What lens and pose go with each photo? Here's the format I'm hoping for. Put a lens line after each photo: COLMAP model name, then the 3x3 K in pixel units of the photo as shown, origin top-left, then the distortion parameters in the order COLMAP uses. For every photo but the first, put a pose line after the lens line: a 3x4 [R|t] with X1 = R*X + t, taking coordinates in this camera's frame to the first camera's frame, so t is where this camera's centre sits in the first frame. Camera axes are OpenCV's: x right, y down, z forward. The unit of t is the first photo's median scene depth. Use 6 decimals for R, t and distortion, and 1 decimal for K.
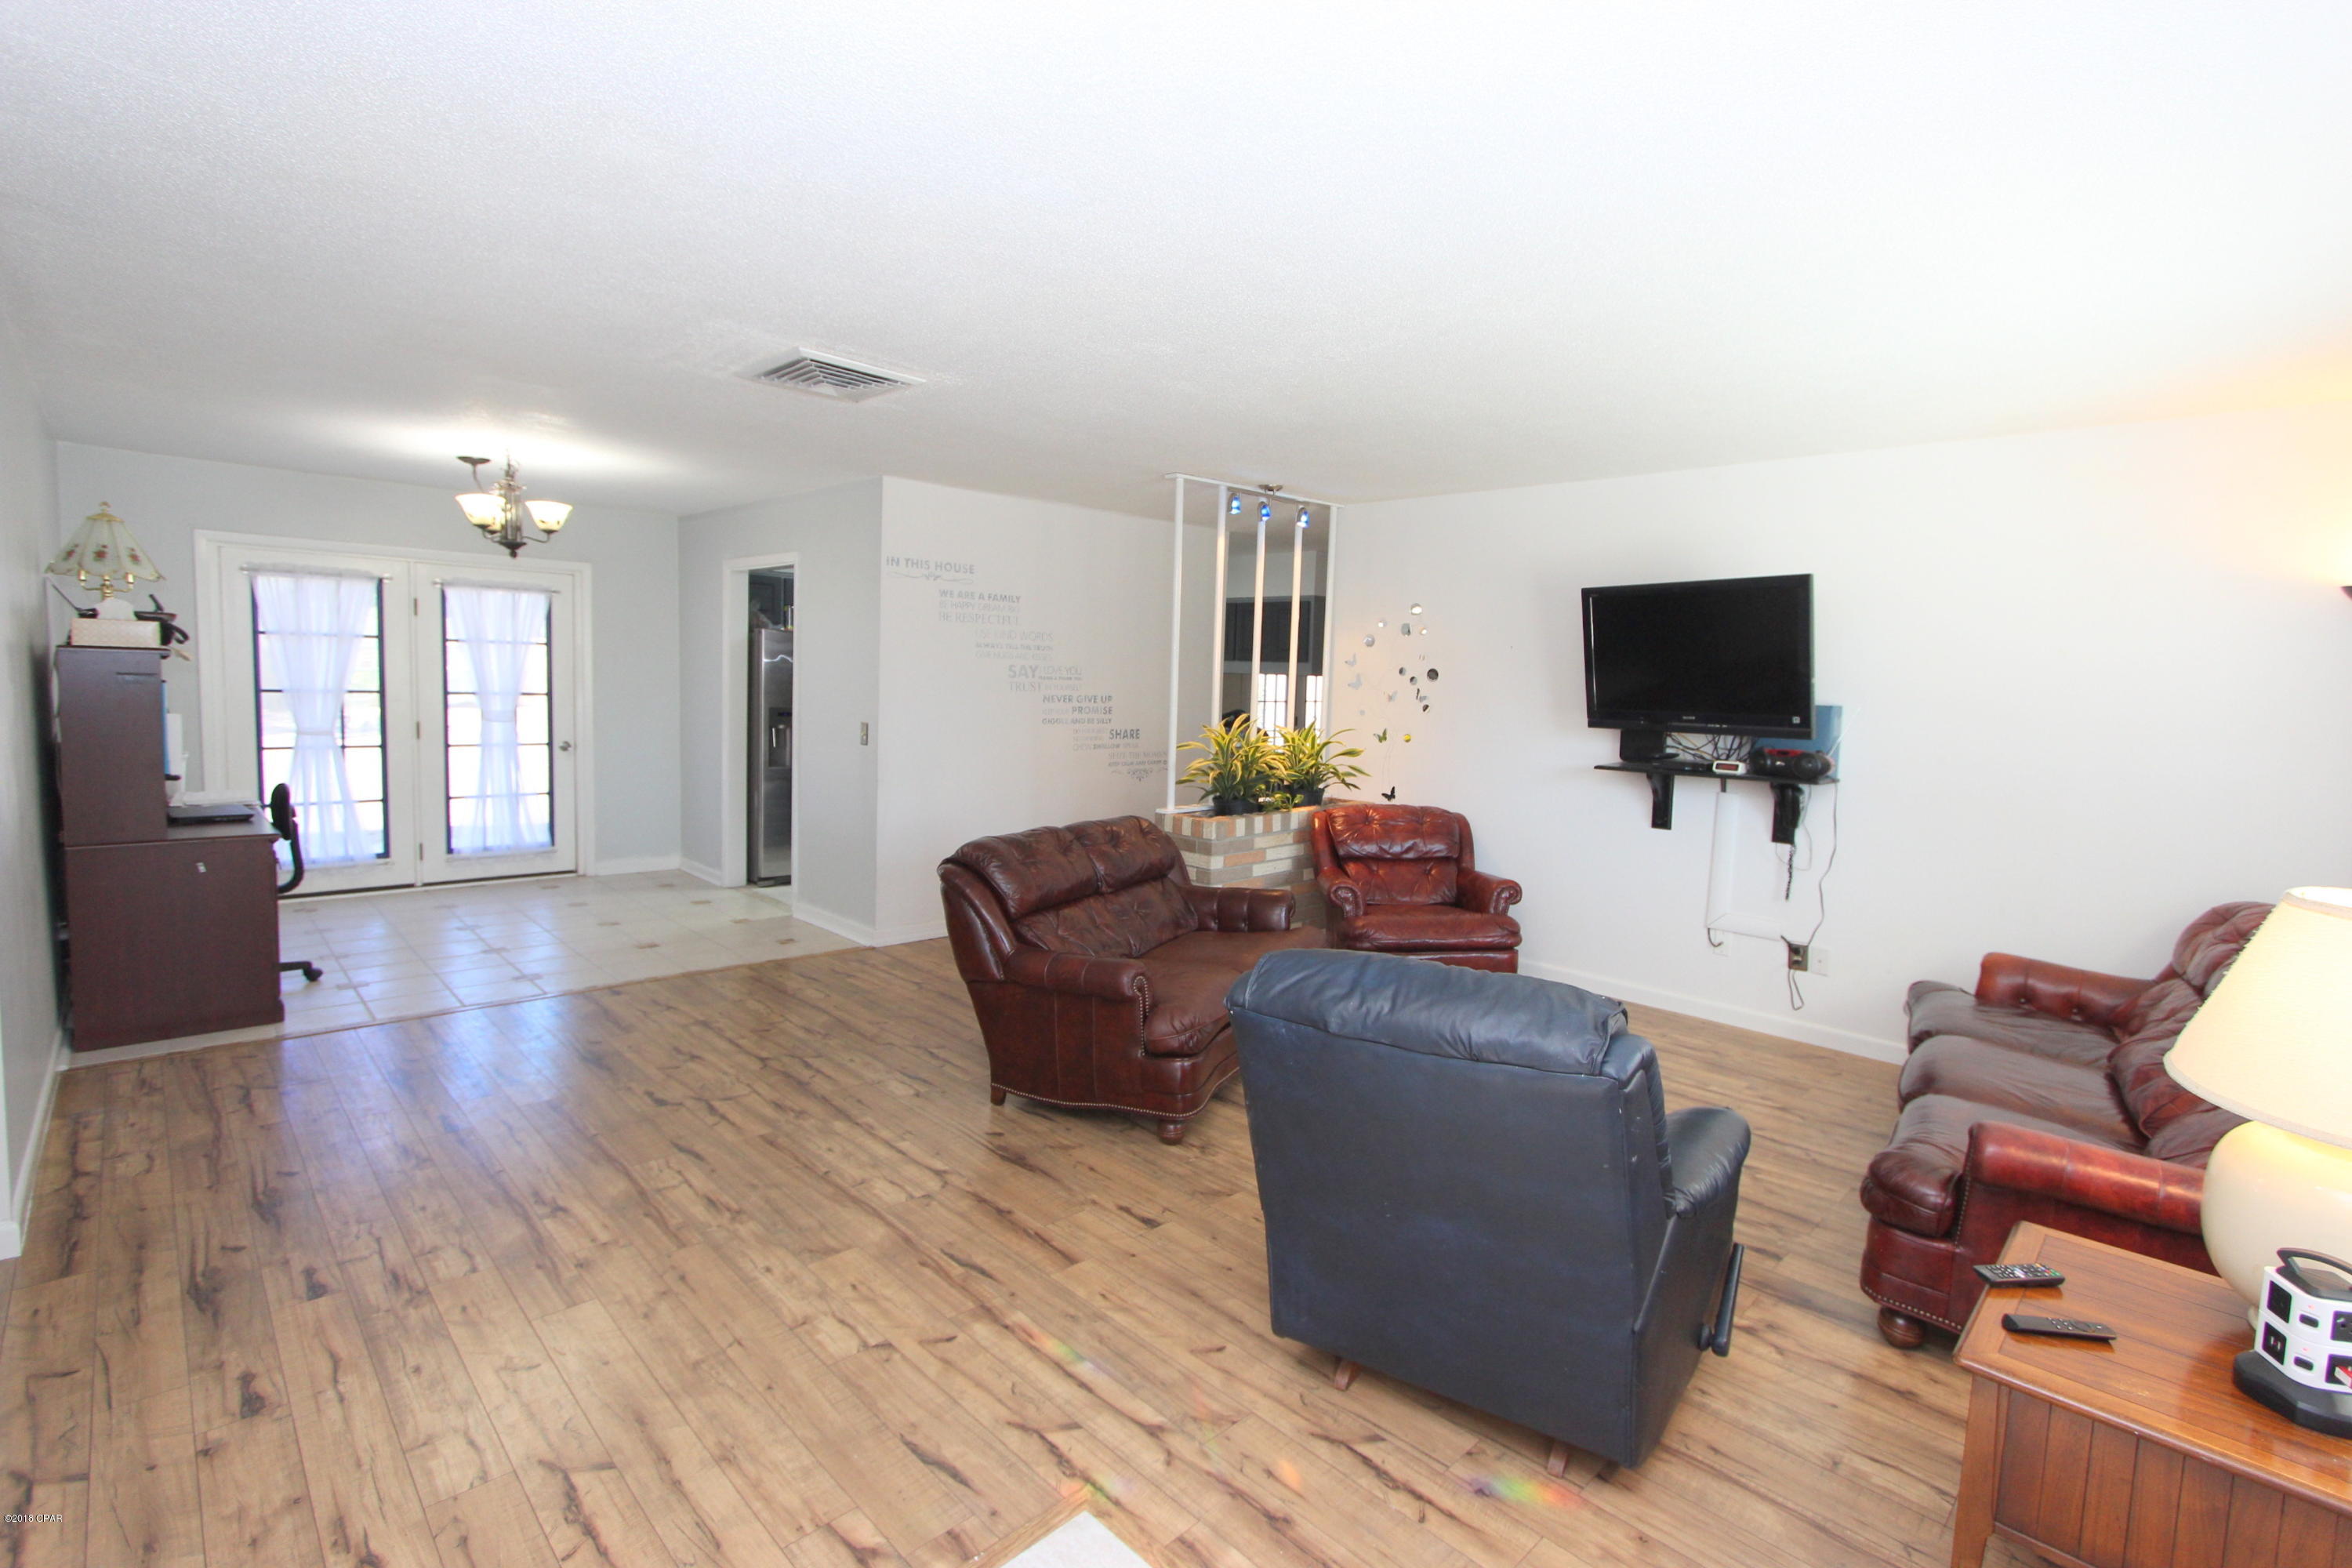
lens RADIAL K [[1095.9, 0, 1172.3], [0, 1095.9, 771.3], [0, 0, 1]] dist [-0.018259, 0.001239]
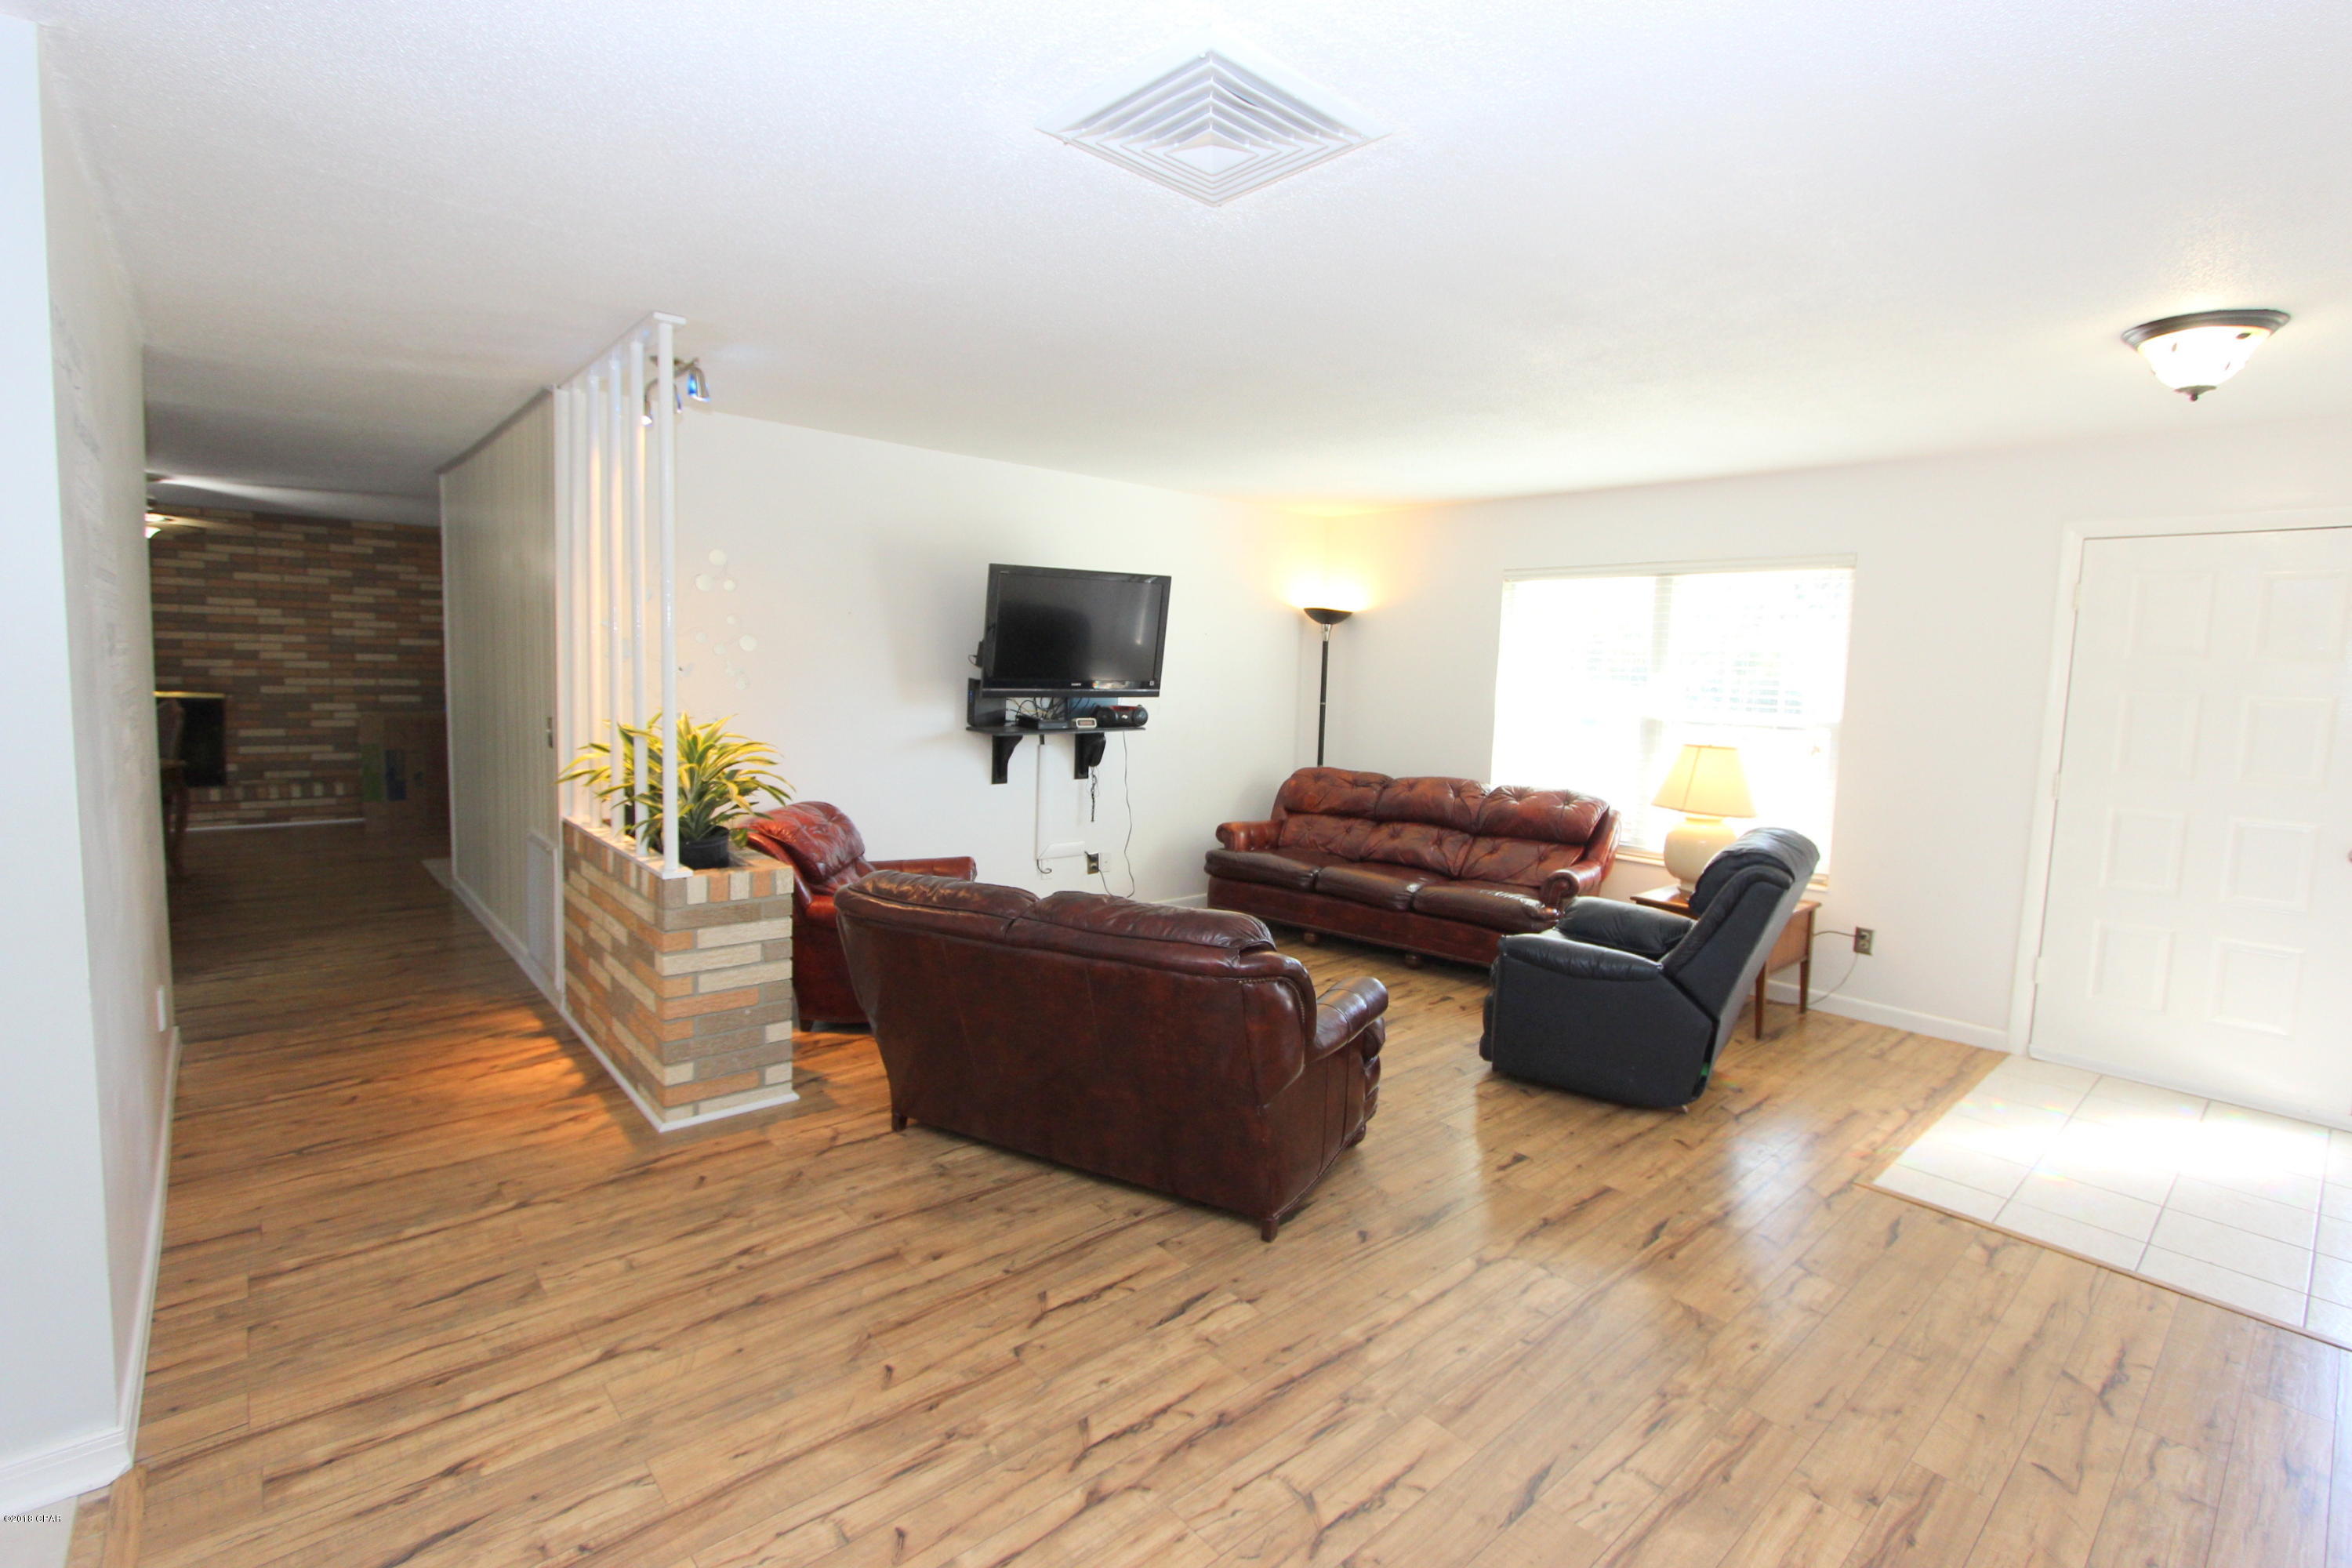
lens RADIAL K [[1095.9, 0, 1204.7], [0, 1095.9, 765.6], [0, 0, 1]] dist [-0.018259, 0.001239]
pose [[0.028065, -0.124186, 0.991862, -0.351990], [0.058336, 0.990765, 0.122398, -0.048702], [-0.997902, 0.054427, 0.035050, 0.400334]]
